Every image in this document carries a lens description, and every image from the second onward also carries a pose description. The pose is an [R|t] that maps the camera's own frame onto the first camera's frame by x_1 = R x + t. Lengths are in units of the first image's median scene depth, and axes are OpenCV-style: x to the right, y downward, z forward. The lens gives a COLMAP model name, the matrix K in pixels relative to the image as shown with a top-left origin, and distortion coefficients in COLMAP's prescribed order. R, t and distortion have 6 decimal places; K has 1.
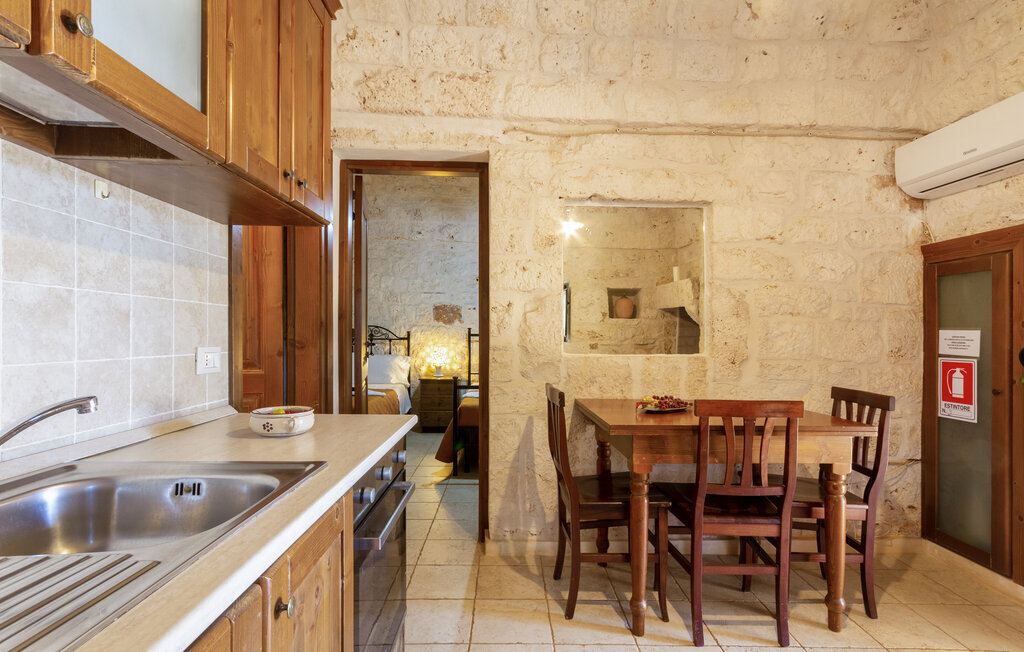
lens RADIAL K [[500.2, 0, 543.4], [0, 500.2, 328.6], [0, 0, 1]] dist [0.000674, 0.007520]
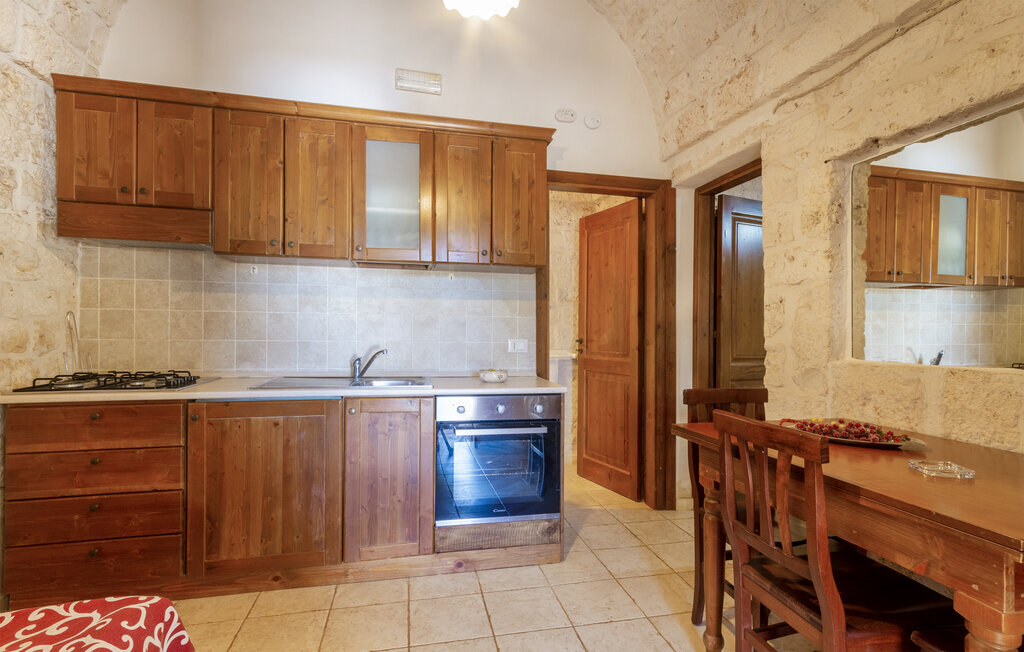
lens RADIAL K [[500.2, 0, 504.9], [0, 500.2, 335.4], [0, 0, 1]] dist [0.000674, 0.007520]
pose [[0.167206, -0.002363, -0.985919, 0.782580], [0.001641, 0.999996, -0.002118, 0.015786], [0.985921, -0.001264, 0.167210, 0.389305]]
